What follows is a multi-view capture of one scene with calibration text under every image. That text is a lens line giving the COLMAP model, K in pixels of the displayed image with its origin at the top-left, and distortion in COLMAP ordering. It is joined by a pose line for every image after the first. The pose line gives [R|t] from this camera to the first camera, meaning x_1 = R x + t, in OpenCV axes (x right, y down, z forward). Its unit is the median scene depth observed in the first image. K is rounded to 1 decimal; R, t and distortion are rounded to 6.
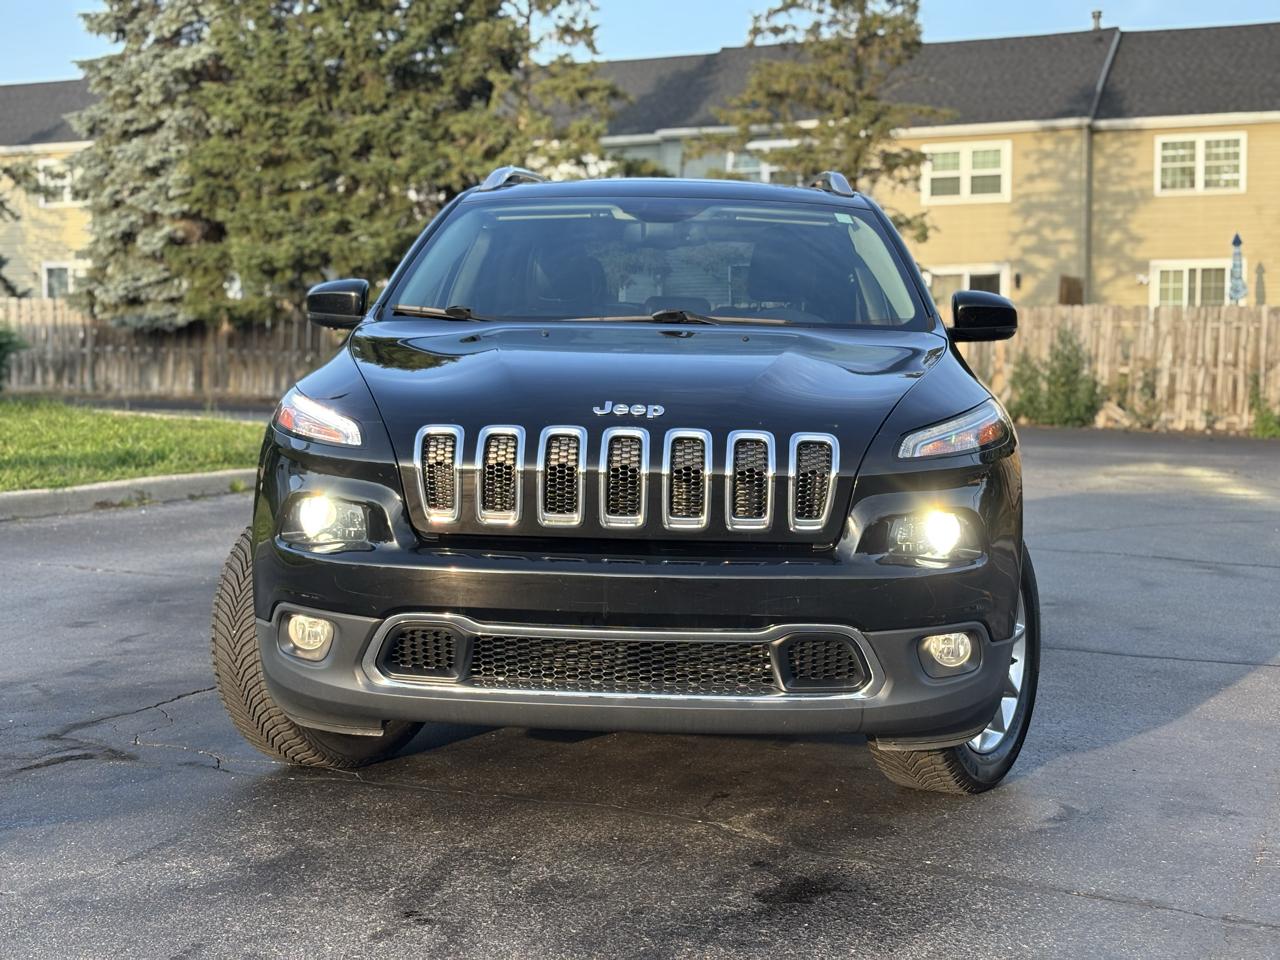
lens RADIAL K [[1922.2, 0, 634.0], [0, 1922.2, 485.1], [0, 0, 1]] dist [0.212866, -0.912985]
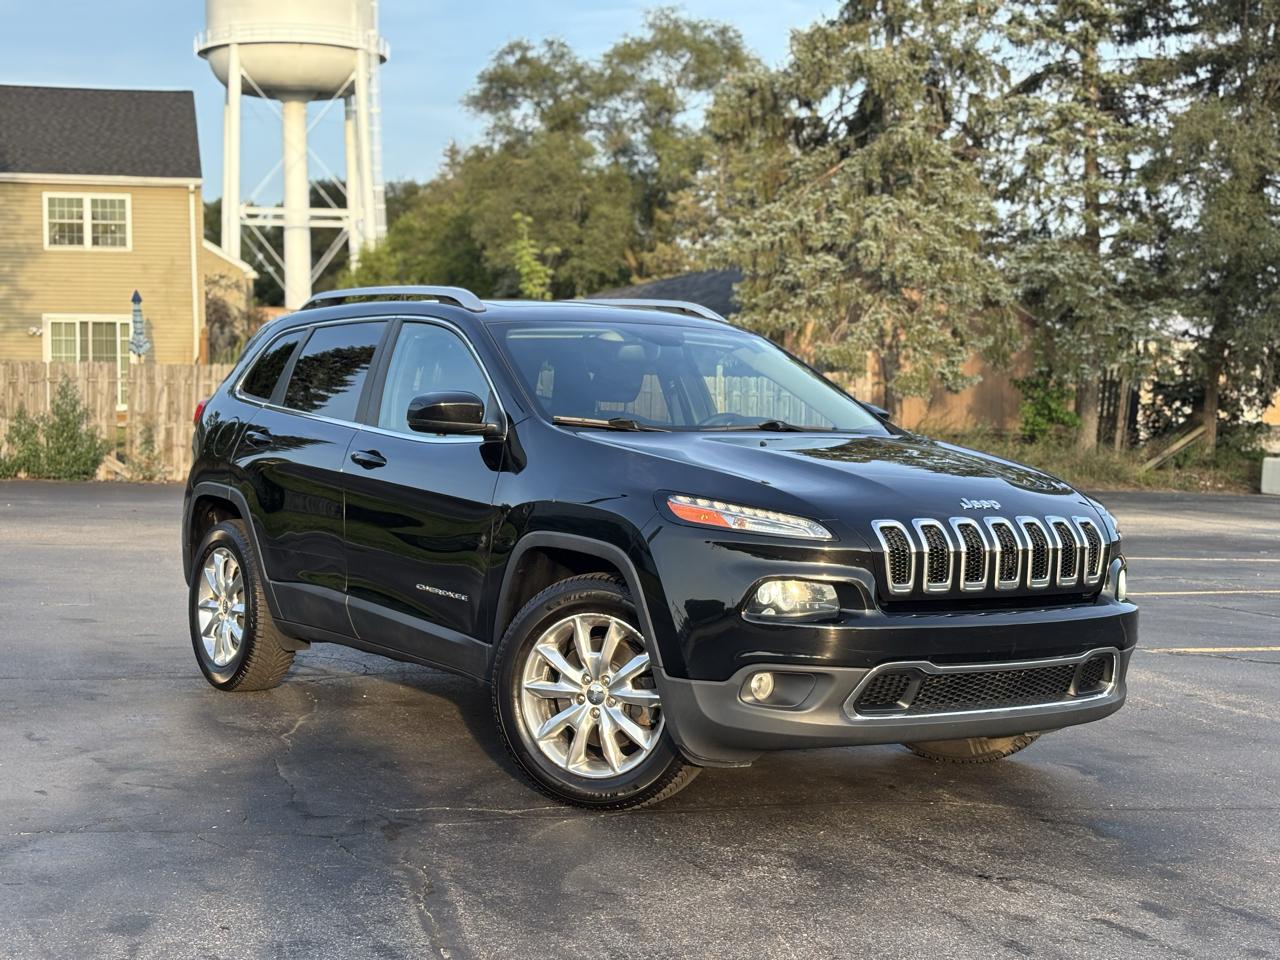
lens RADIAL K [[1922.2, 0, 634.0], [0, 1922.2, 485.1], [0, 0, 1]] dist [0.212866, -0.912985]
pose [[0.797011, -0.027140, 0.603355, -0.138605], [0.039862, 0.999175, -0.007713, -0.006934], [-0.602648, 0.030198, 0.797435, 0.004674]]
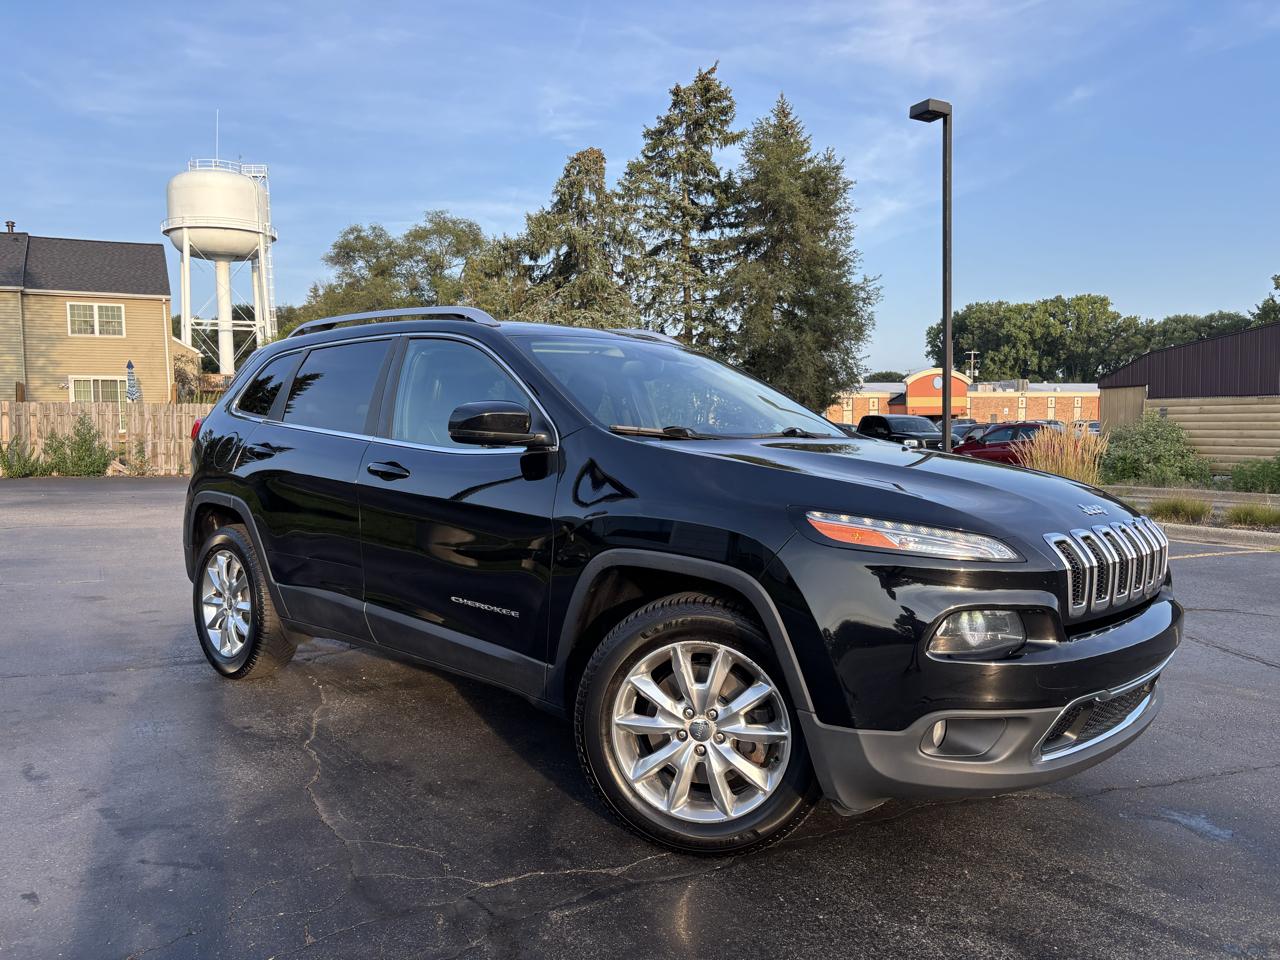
lens RADIAL K [[968.6, 0, 630.5], [0, 968.6, 489.6], [0, 0, 1]] dist [0.044734, -0.058296]
pose [[0.644529, -0.057781, 0.762394, -0.096323], [0.058808, 0.997933, 0.025916, -0.011981], [-0.762315, 0.028131, 0.646594, 0.107401]]
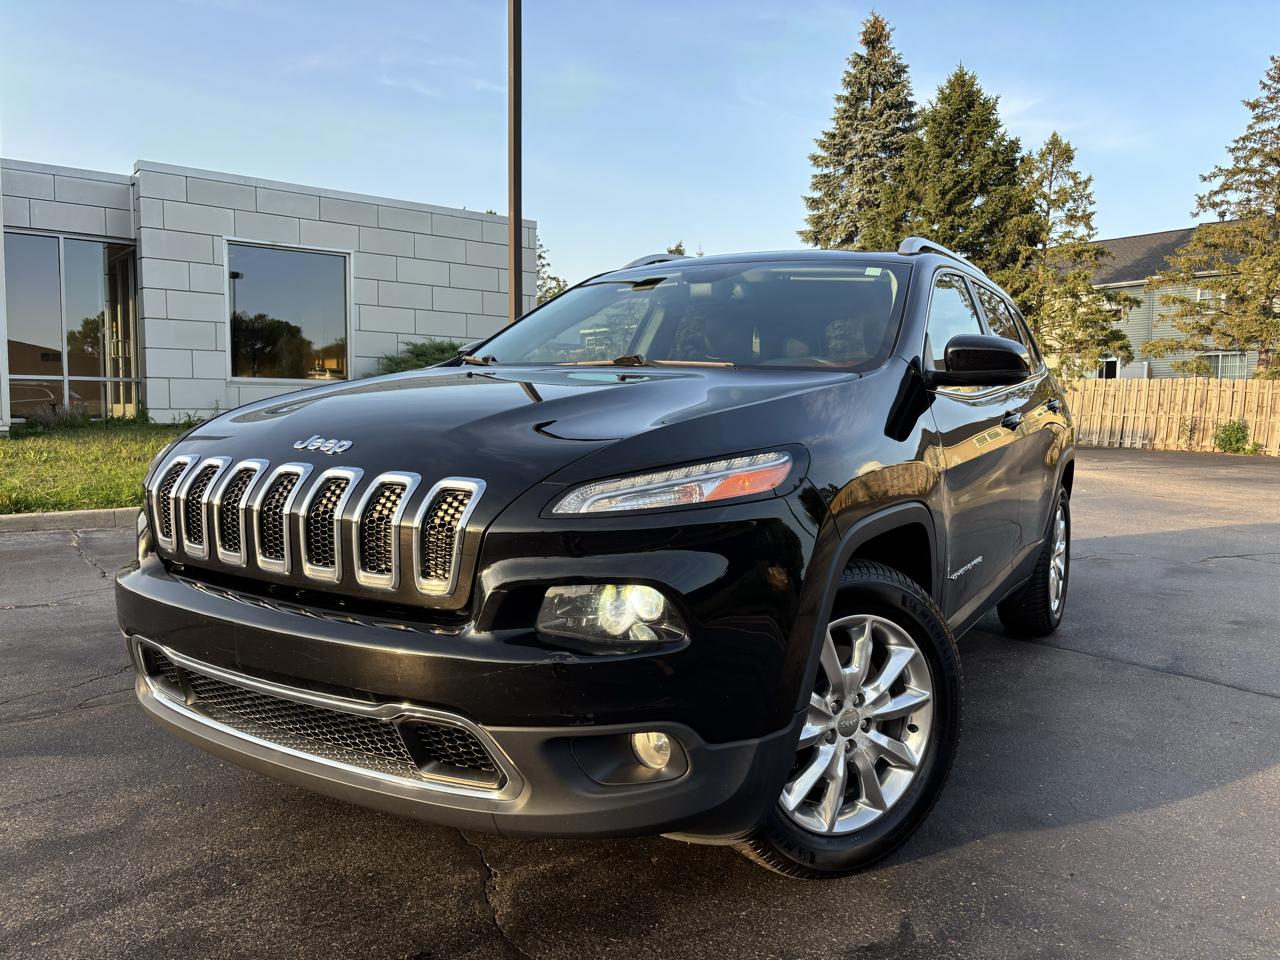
lens RADIAL K [[968.8, 0, 639.5], [0, 968.8, 485.3], [0, 0, 1]] dist [0.044925, -0.059191]
pose [[0.880213, 0.046590, -0.472286, 0.047628], [-0.042405, 0.998910, 0.019508, -0.004592], [0.472680, 0.002856, 0.881230, 0.087304]]
